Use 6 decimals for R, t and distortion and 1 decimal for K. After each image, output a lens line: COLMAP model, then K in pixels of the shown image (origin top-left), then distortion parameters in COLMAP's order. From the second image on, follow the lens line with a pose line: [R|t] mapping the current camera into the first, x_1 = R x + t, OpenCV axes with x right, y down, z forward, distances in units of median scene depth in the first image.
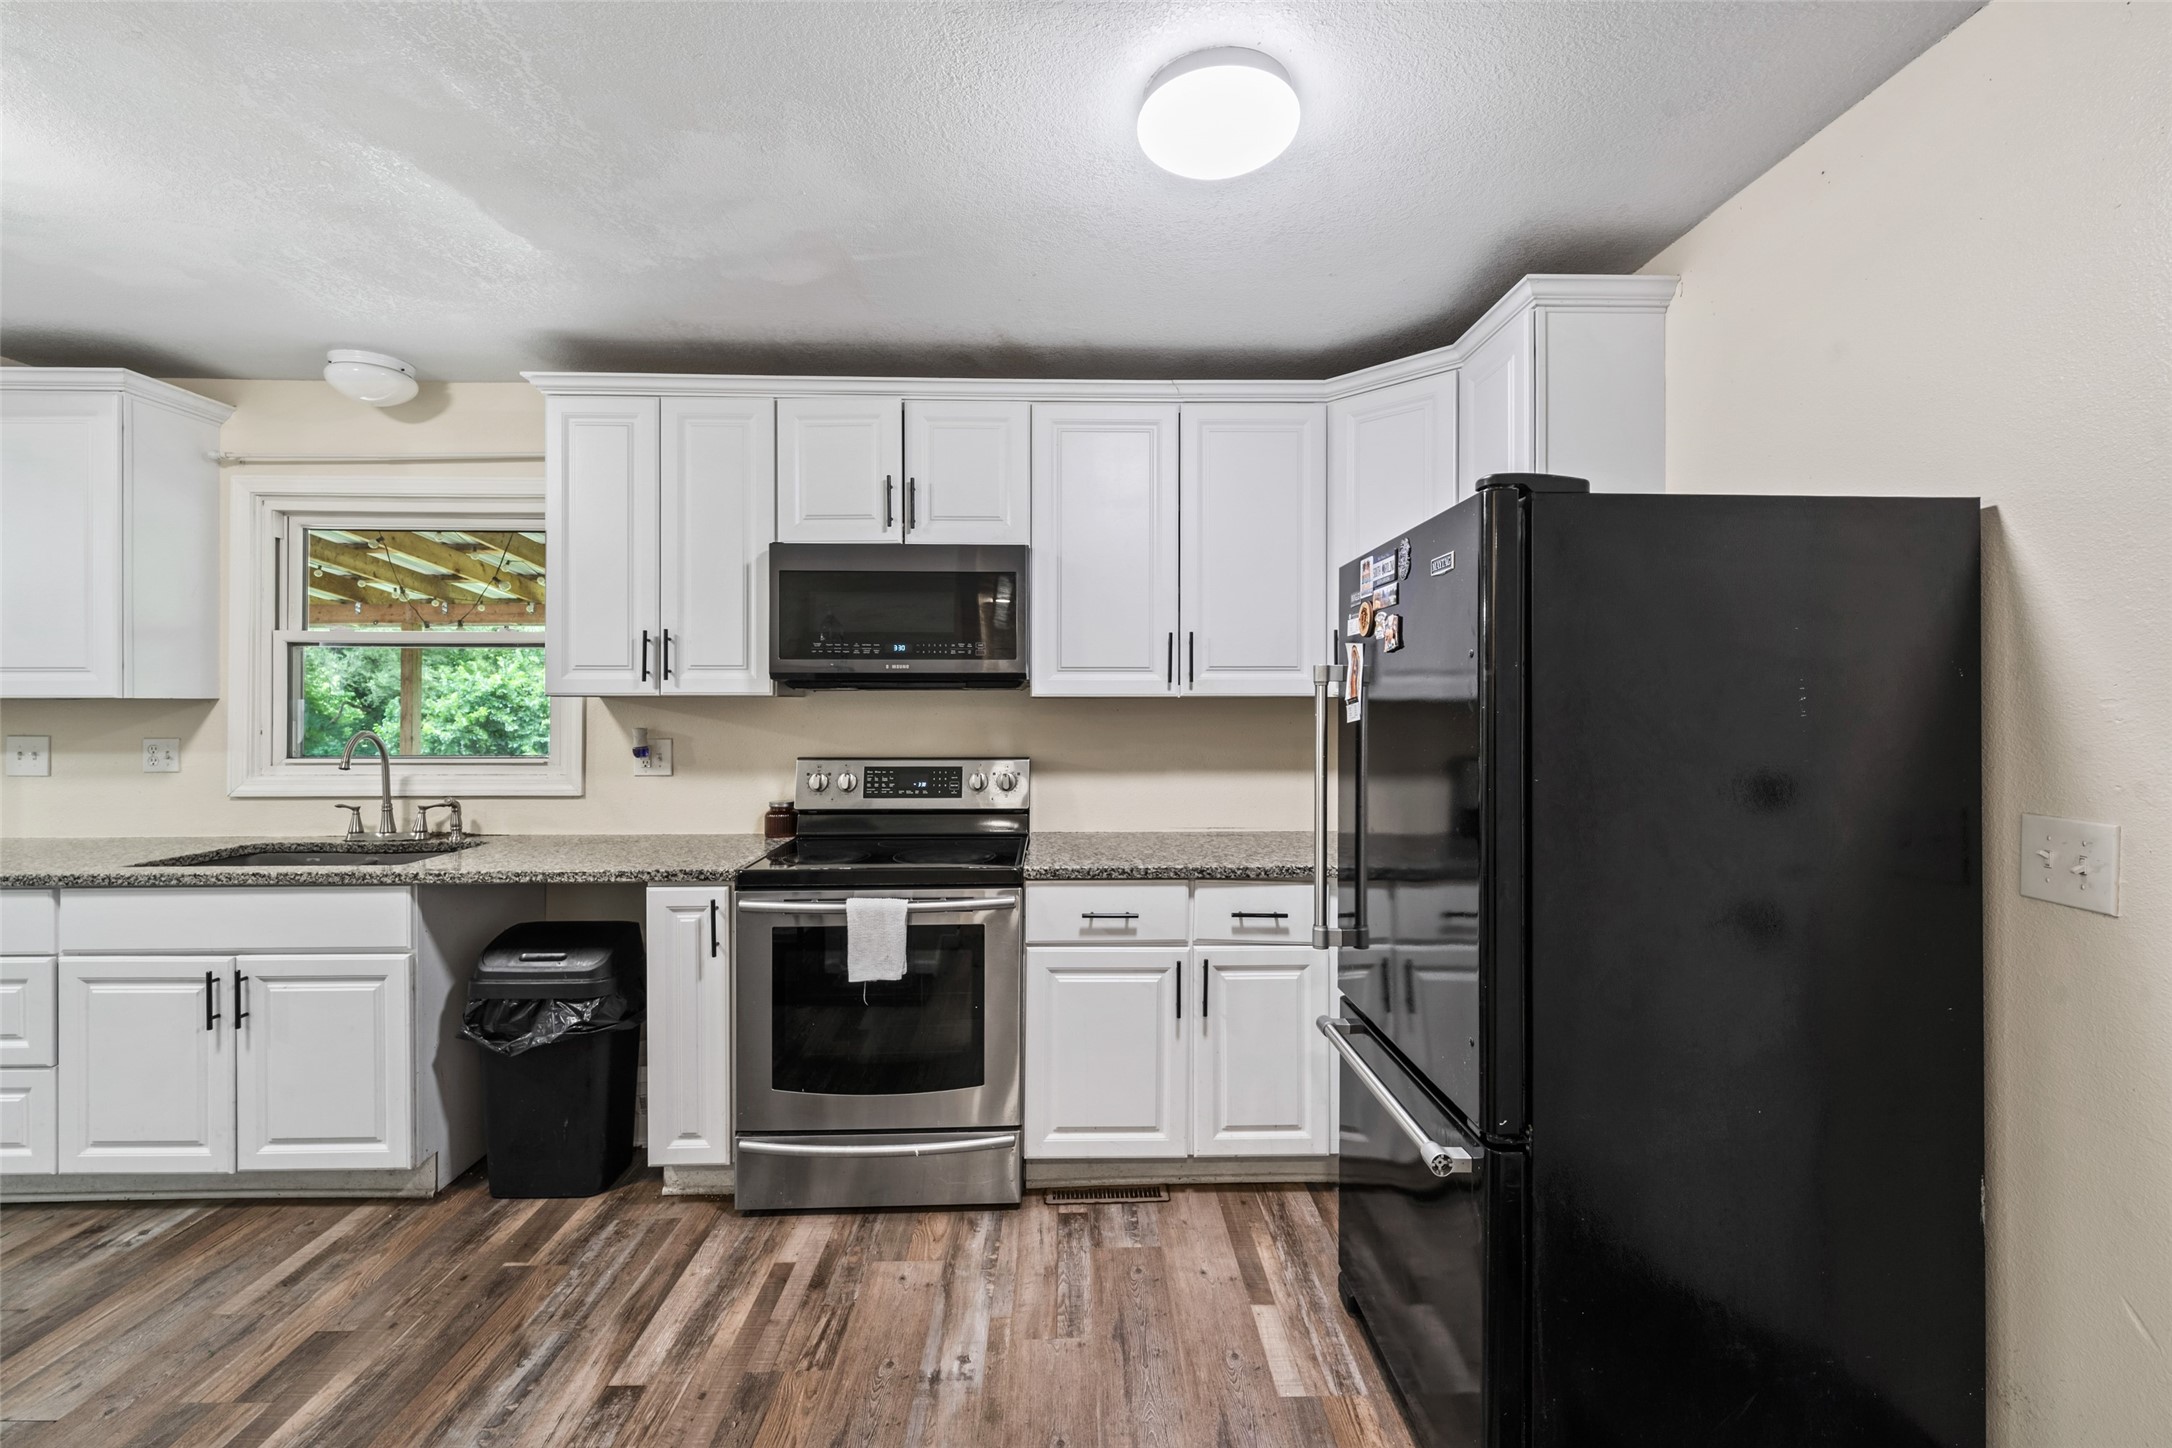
lens RADIAL K [[915.2, 0, 1083.6], [0, 915.2, 706.5], [0, 0, 1]] dist [0.001559, -0.000660]
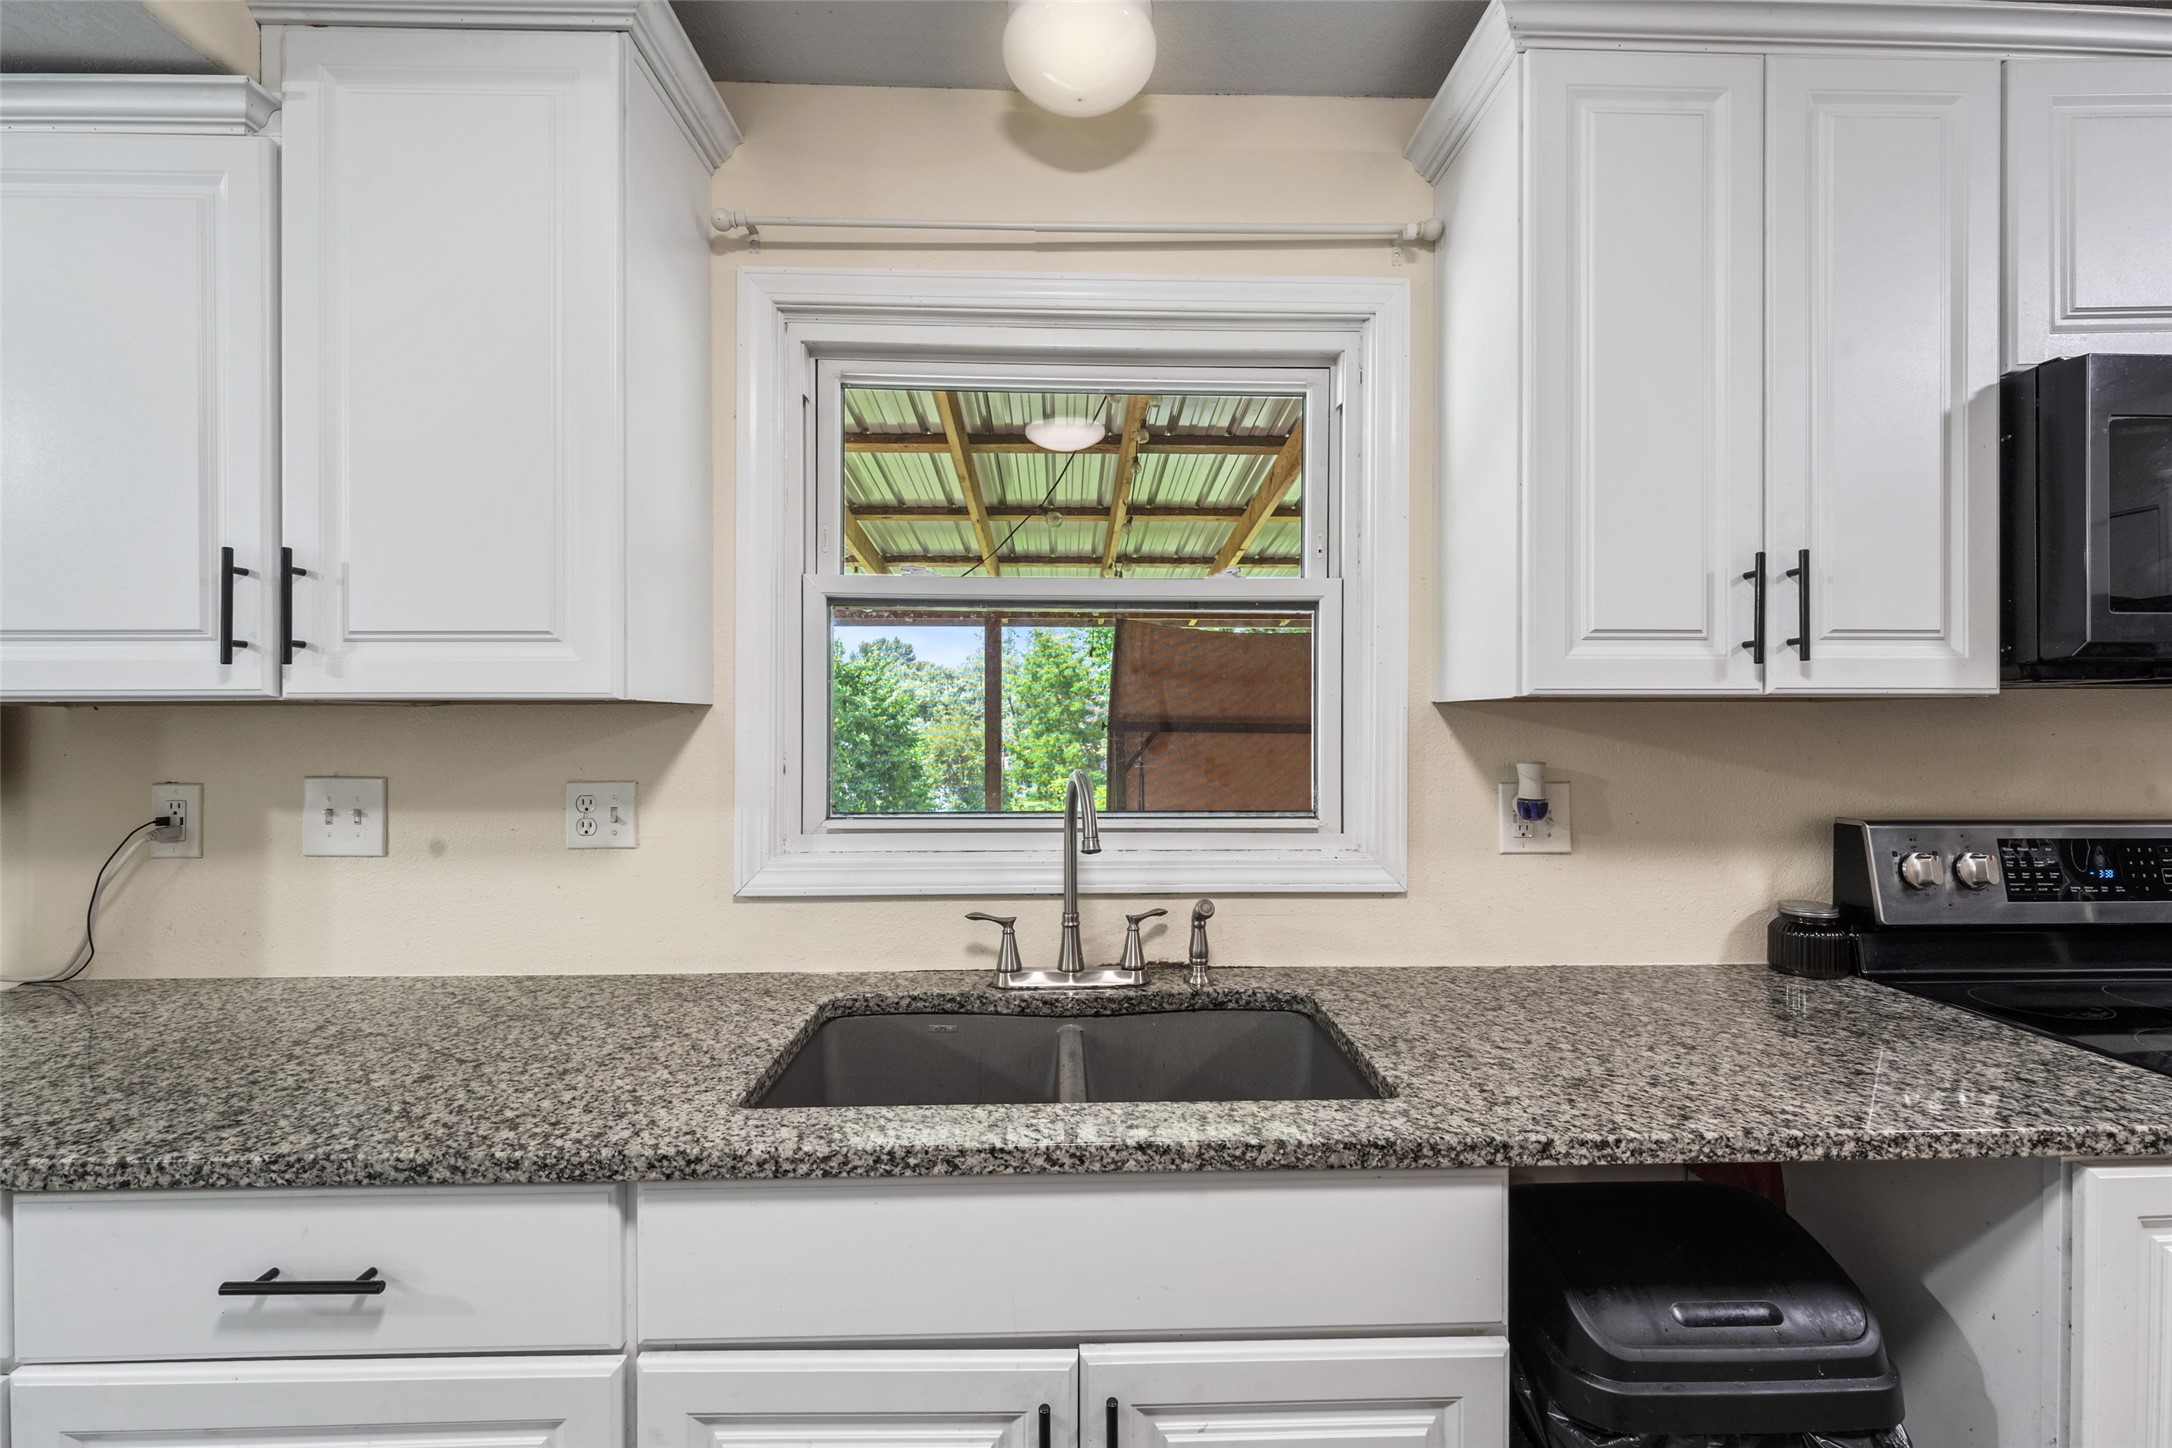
lens RADIAL K [[915.2, 0, 1084.6], [0, 915.2, 737.5], [0, 0, 1]] dist [0.001559, -0.000660]
pose [[0.999993, 0.000250, 0.003745, -0.827320], [-0.000281, 0.999967, 0.008068, 0.006190], [-0.003743, -0.008069, 0.999960, 0.545204]]
